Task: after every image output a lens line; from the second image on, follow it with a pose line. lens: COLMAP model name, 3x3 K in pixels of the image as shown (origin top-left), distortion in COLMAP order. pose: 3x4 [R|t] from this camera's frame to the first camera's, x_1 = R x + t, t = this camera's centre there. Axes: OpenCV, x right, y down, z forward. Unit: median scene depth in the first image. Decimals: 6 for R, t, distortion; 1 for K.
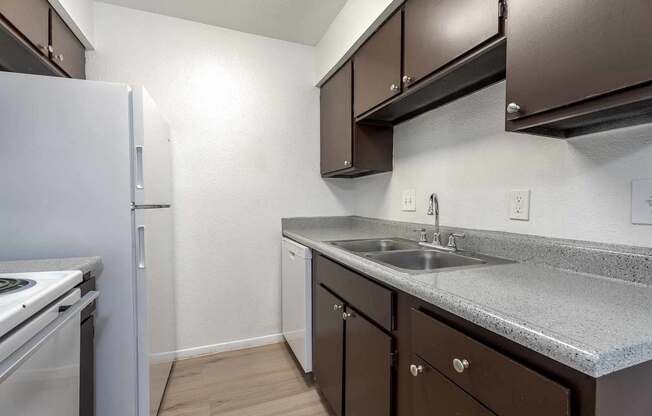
lens RADIAL K [[292.4, 0, 326.0], [0, 292.4, 208.0], [0, 0, 1]] dist [0.000334, 0.000203]
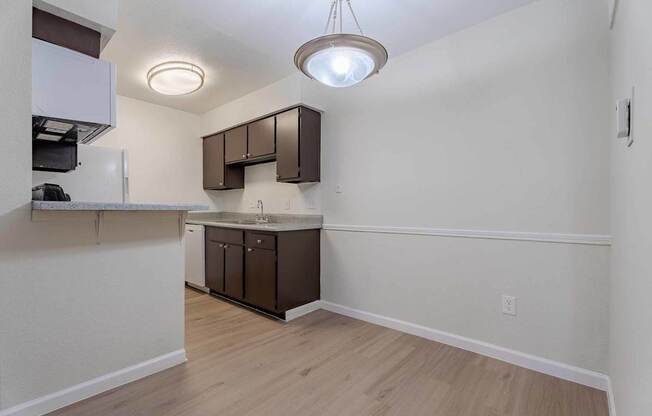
lens RADIAL K [[291.9, 0, 326.0], [0, 291.9, 208.0], [0, 0, 1]] dist [-0.000184, -0.000065]
pose [[0.887685, -0.003212, 0.460440, -0.236461], [0.011924, 0.999801, -0.016014, 0.055804], [-0.460297, 0.019706, 0.887546, -1.222322]]
